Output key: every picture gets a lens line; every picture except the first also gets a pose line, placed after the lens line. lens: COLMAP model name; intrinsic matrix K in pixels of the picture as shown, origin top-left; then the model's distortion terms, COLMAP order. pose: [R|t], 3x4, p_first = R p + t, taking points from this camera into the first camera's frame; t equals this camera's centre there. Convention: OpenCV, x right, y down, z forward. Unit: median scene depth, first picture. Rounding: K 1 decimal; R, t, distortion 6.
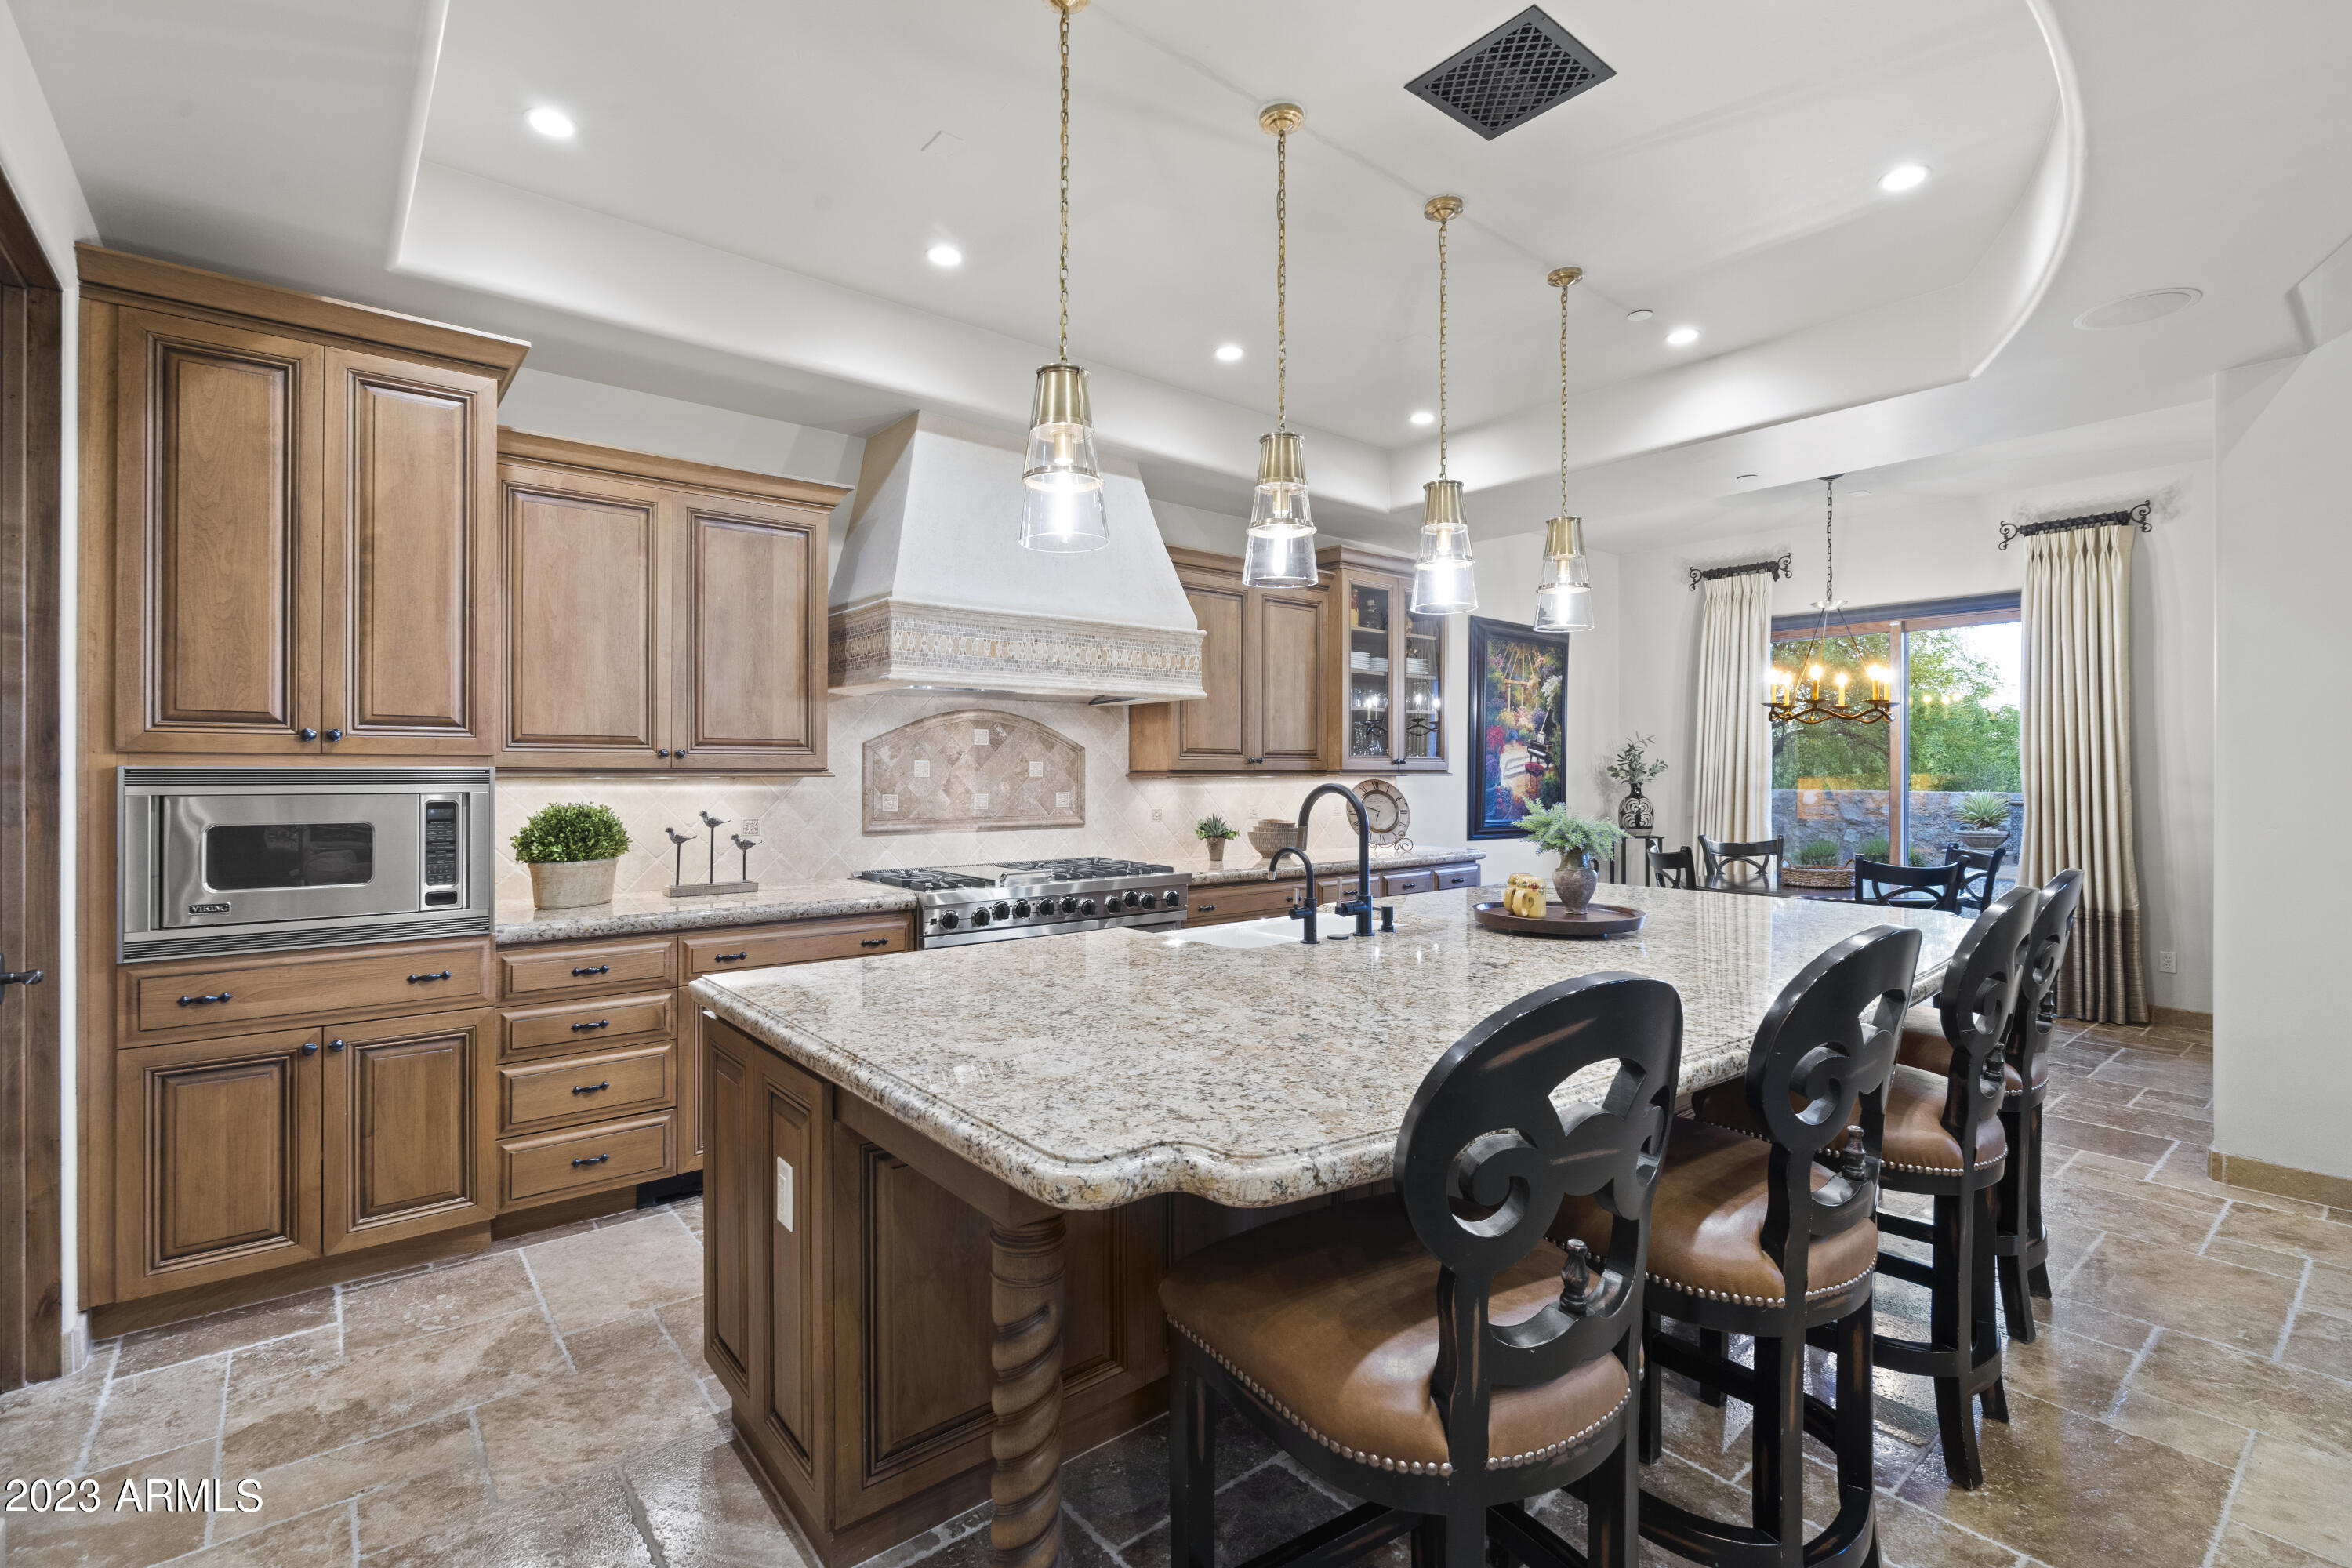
lens RADIAL K [[1068.4, 0, 1183.1], [0, 1068.4, 772.3], [0, 0, 1]] dist [0.000600, 0.000528]
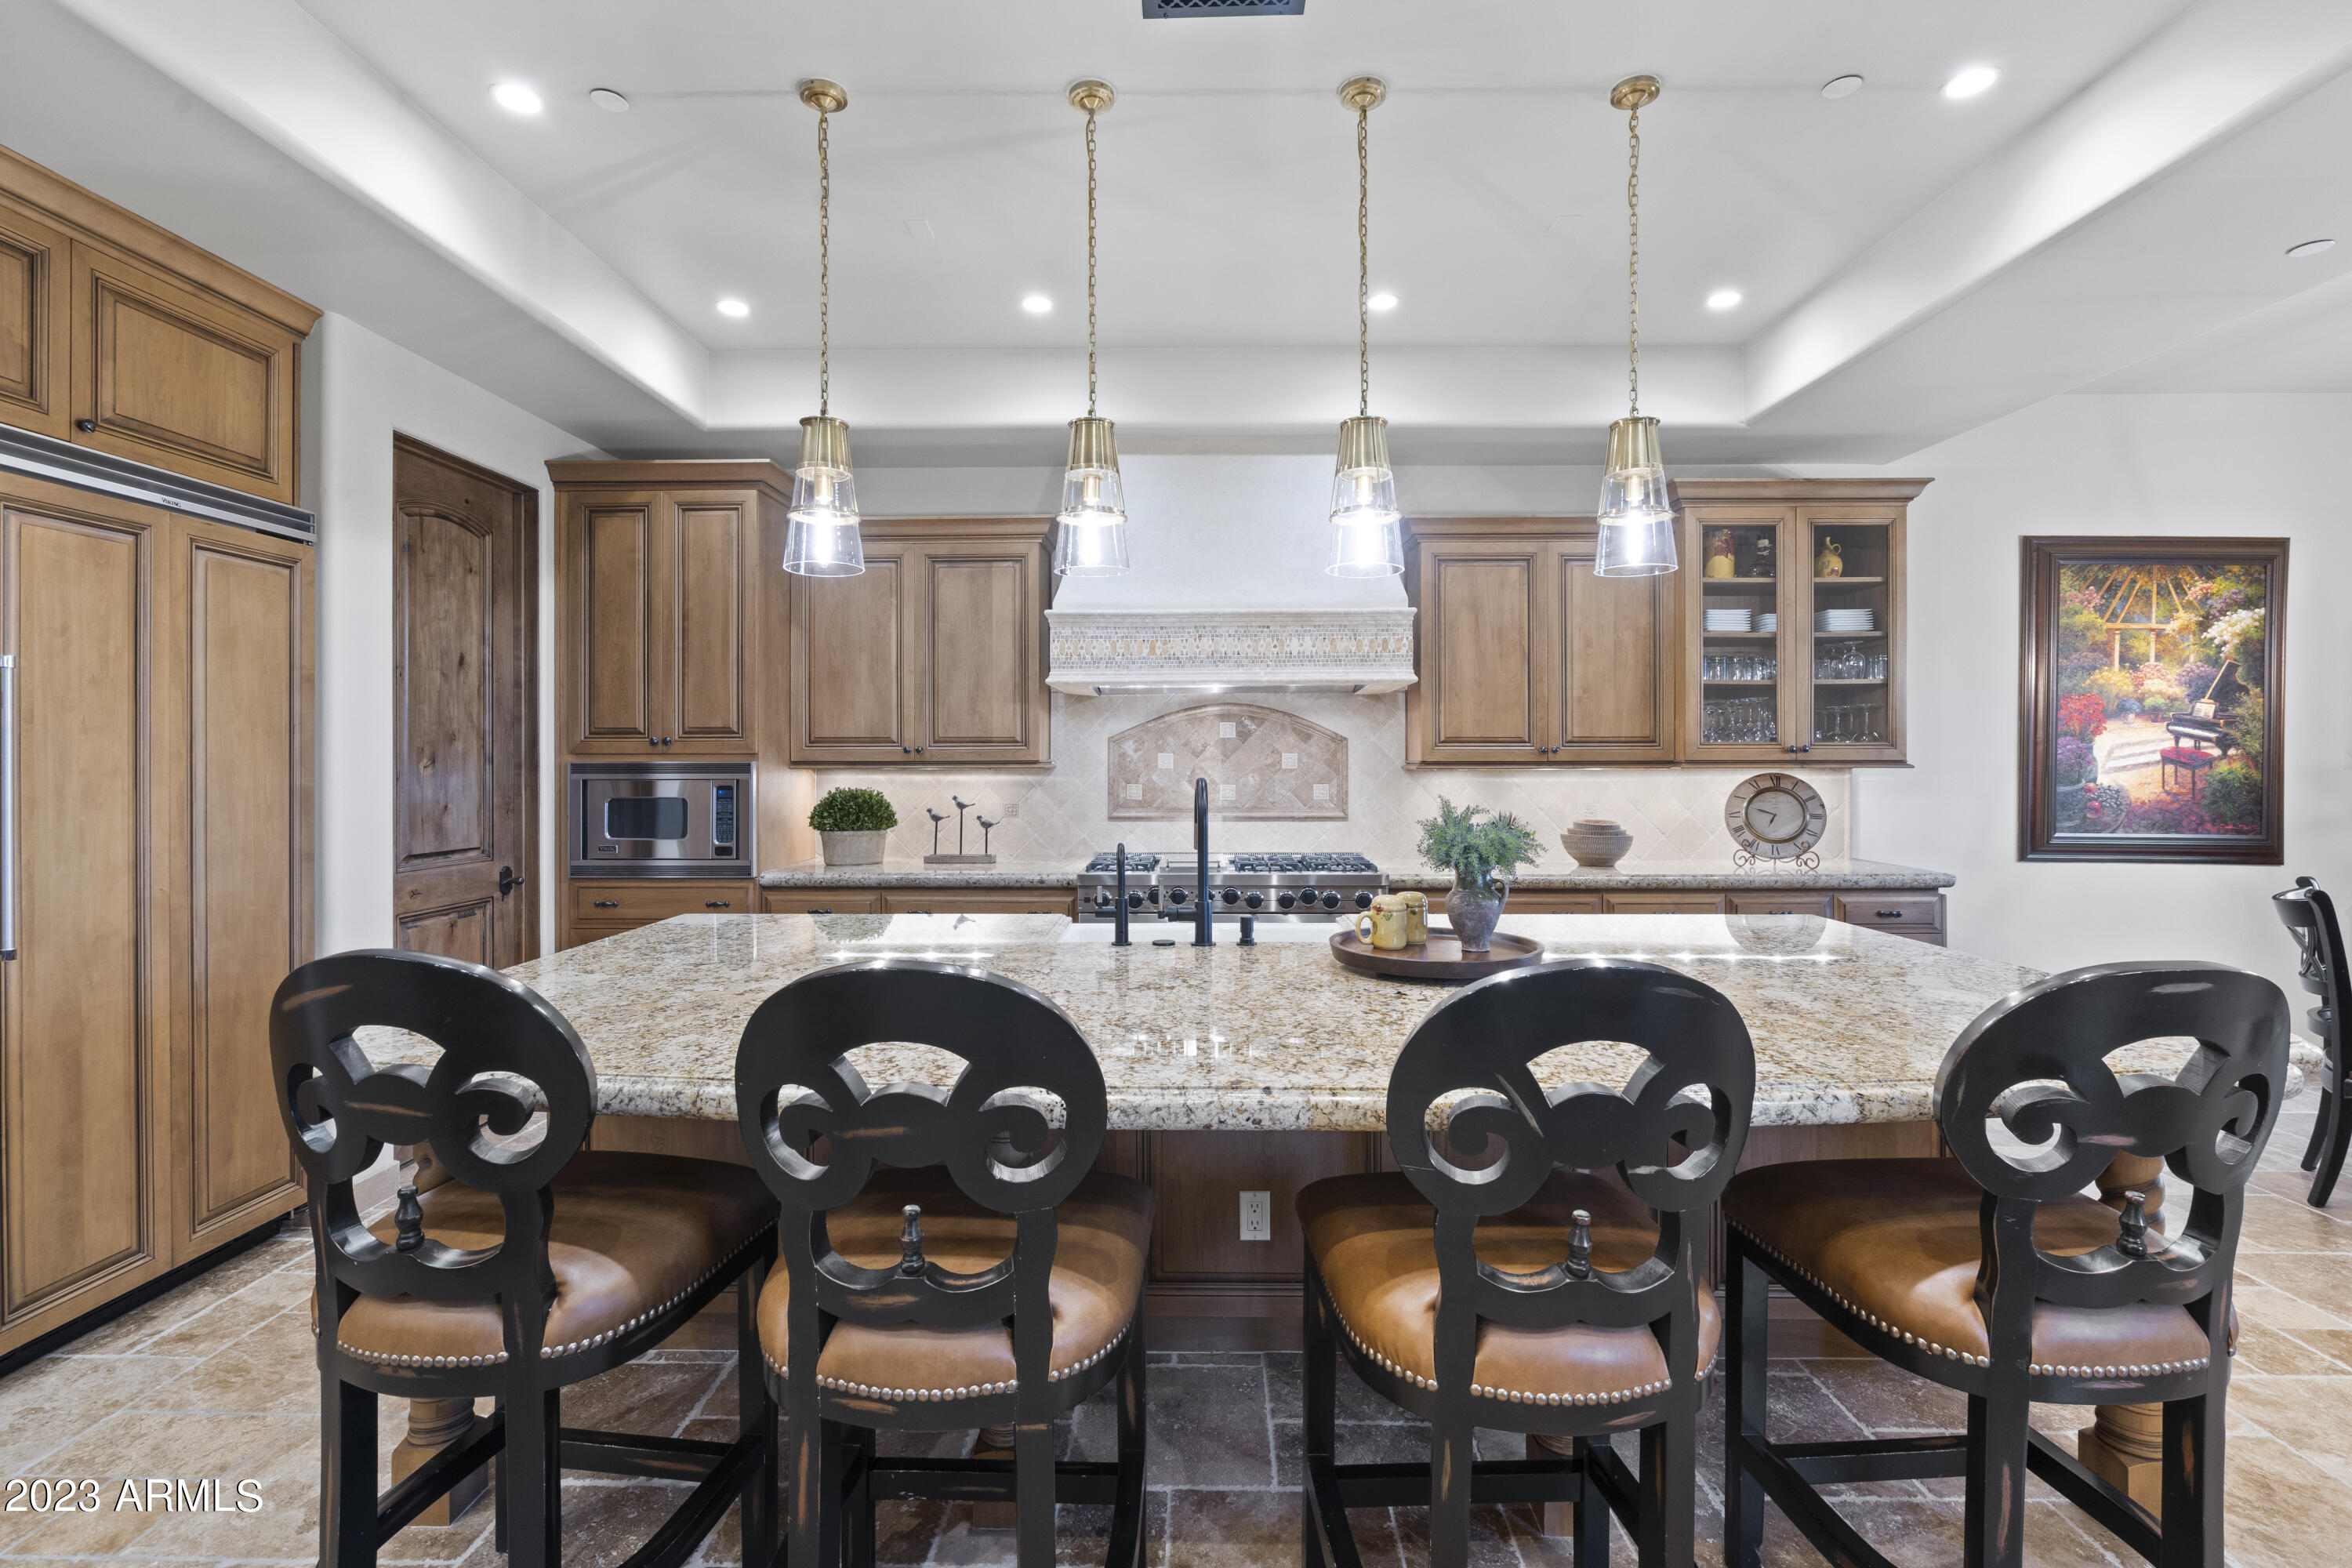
lens RADIAL K [[1075.2, 0, 1181.3], [0, 1075.2, 760.6], [0, 0, 1]] dist [-0.009175, 0.001069]
pose [[0.759771, -0.001974, -0.650188, 0.470993], [0.001532, 0.999998, -0.001246, -0.002320], [0.650189, -0.000050, 0.759773, 0.185089]]
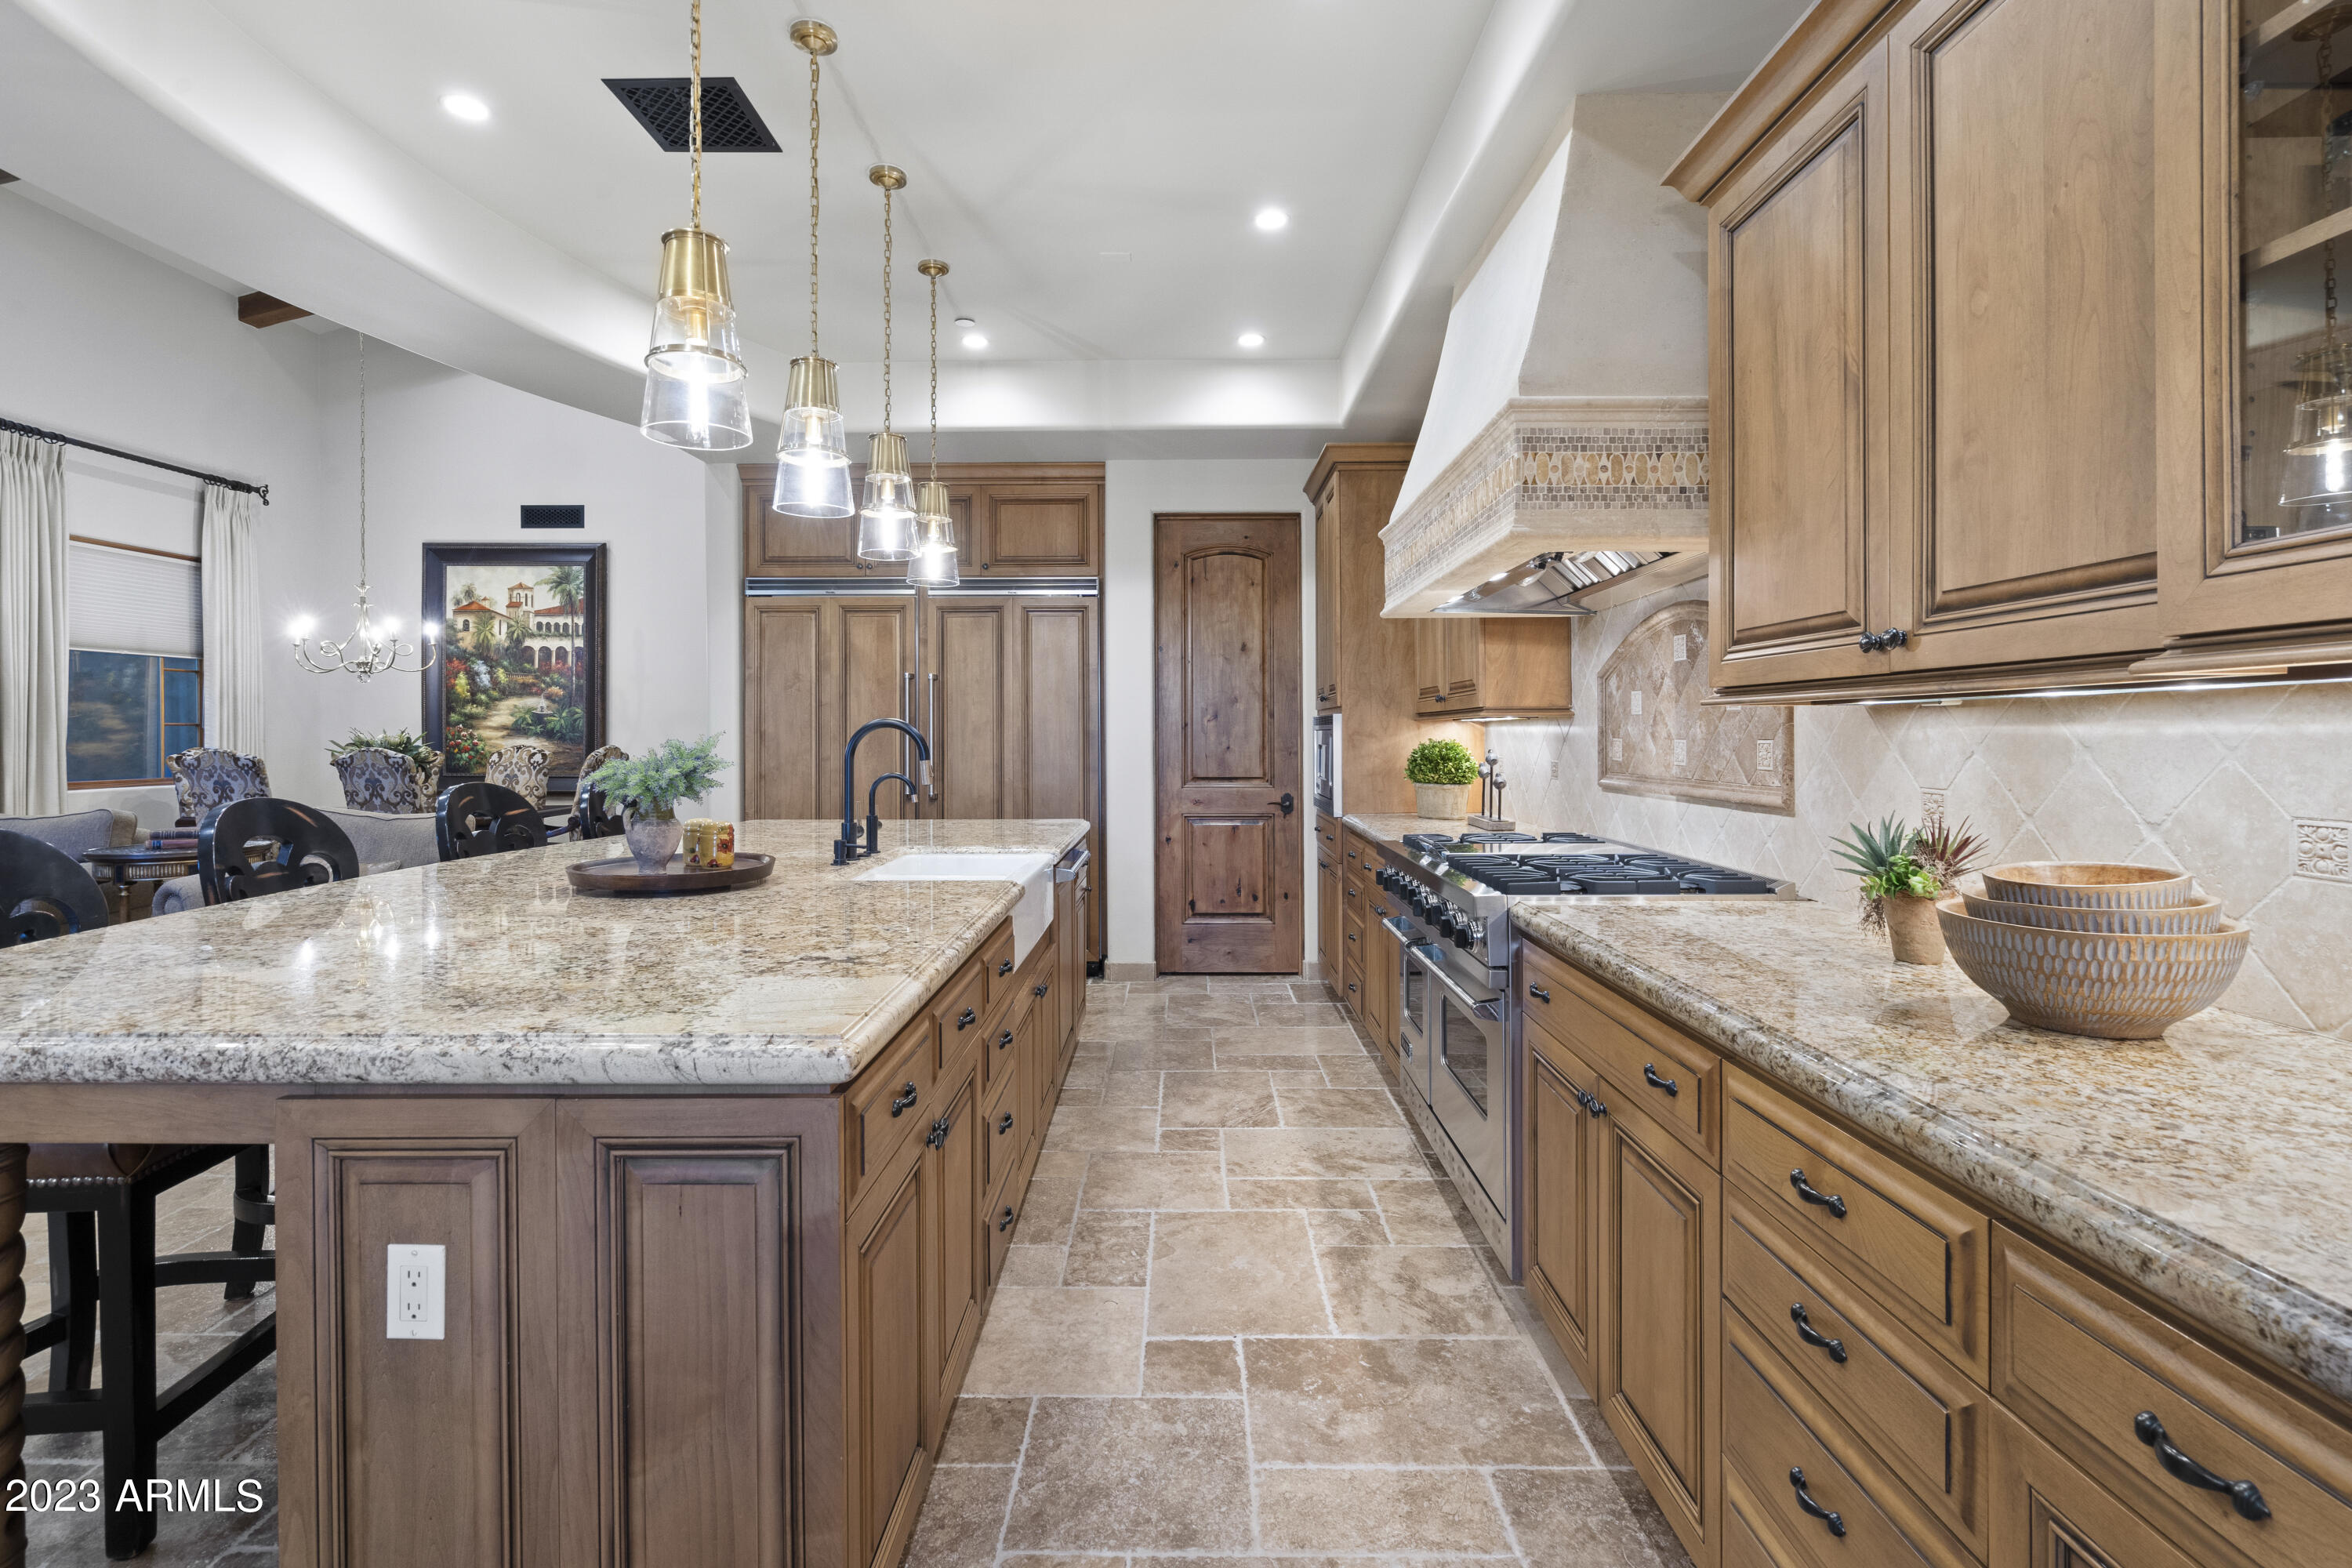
lens RADIAL K [[1080.5, 0, 1168.7], [0, 1080.5, 736.0], [0, 0, 1]] dist [-0.003396, -0.000122]
pose [[-0.649865, 0.002557, -0.760045, 0.491179], [0.002159, 0.999997, 0.001518, 0.016718], [0.760046, -0.000654, -0.649868, 1.221938]]
